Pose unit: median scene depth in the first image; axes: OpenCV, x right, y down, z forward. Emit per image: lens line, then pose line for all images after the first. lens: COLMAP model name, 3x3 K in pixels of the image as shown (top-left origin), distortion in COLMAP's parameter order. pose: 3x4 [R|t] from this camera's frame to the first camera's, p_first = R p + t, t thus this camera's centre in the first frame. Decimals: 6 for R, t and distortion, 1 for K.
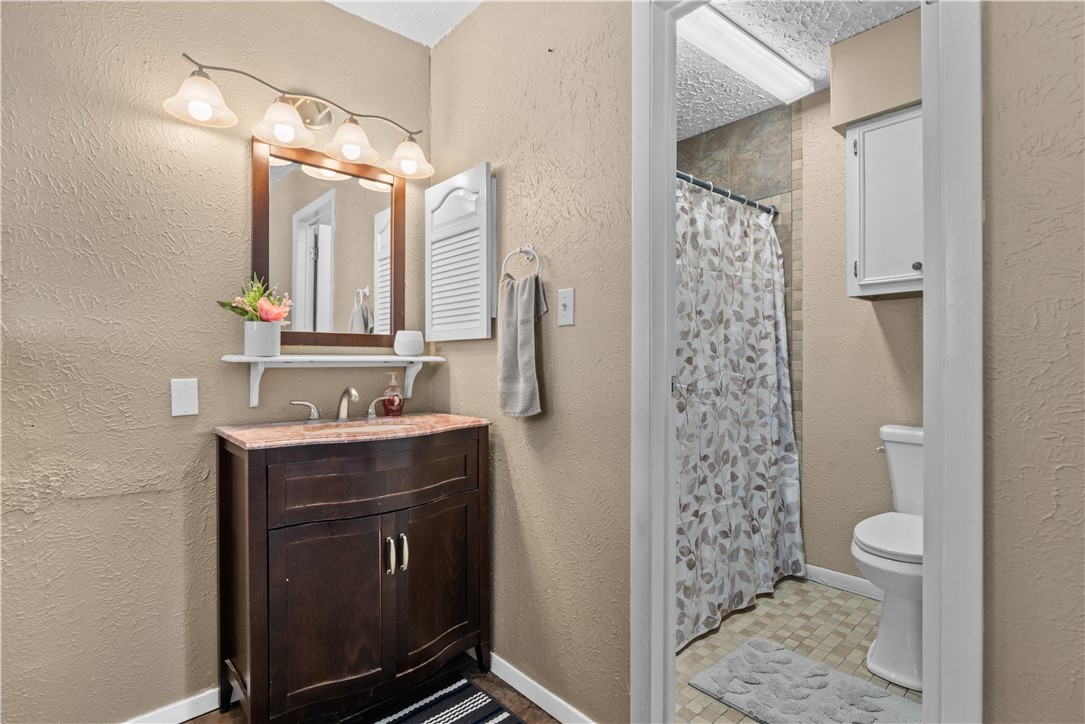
lens RADIAL K [[518.7, 0, 537.5], [0, 518.7, 364.1], [0, 0, 1]] dist [0.000408, -0.000152]
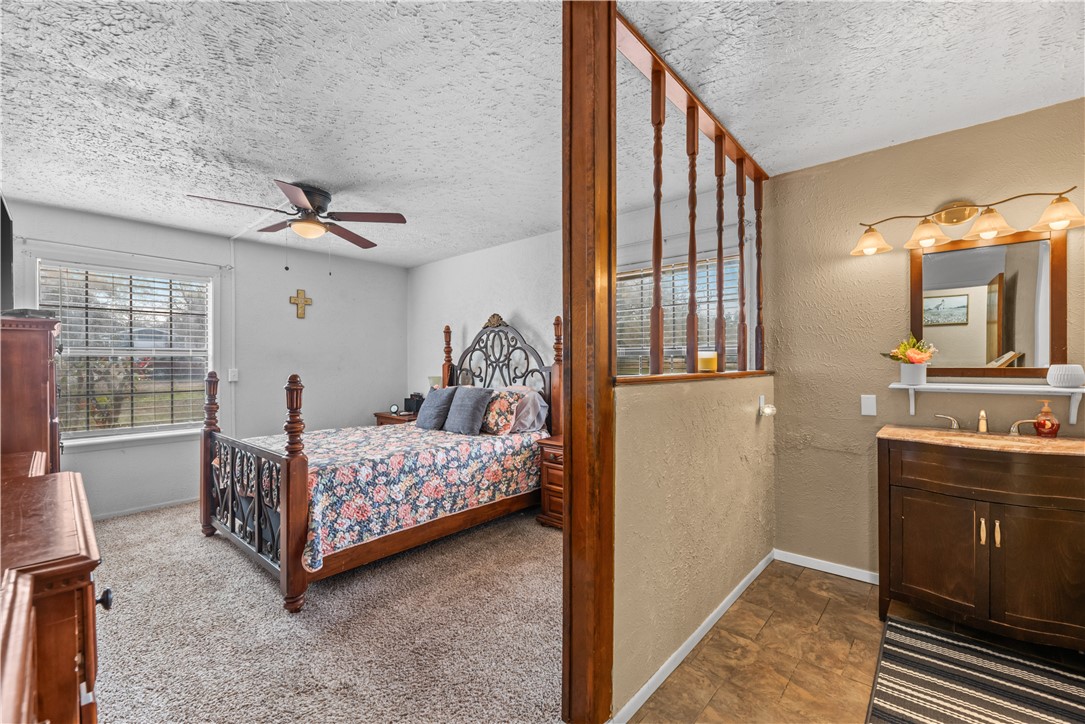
lens RADIAL K [[457.8, 0, 540.2], [0, 457.8, 364.1], [0, 0, 1]] dist [-0.001675, -0.000124]
pose [[0.128531, 0.009298, -0.991662, 0.702300], [0.003349, 0.999946, 0.009810, -0.092823], [0.991700, -0.004581, 0.128493, -0.318047]]
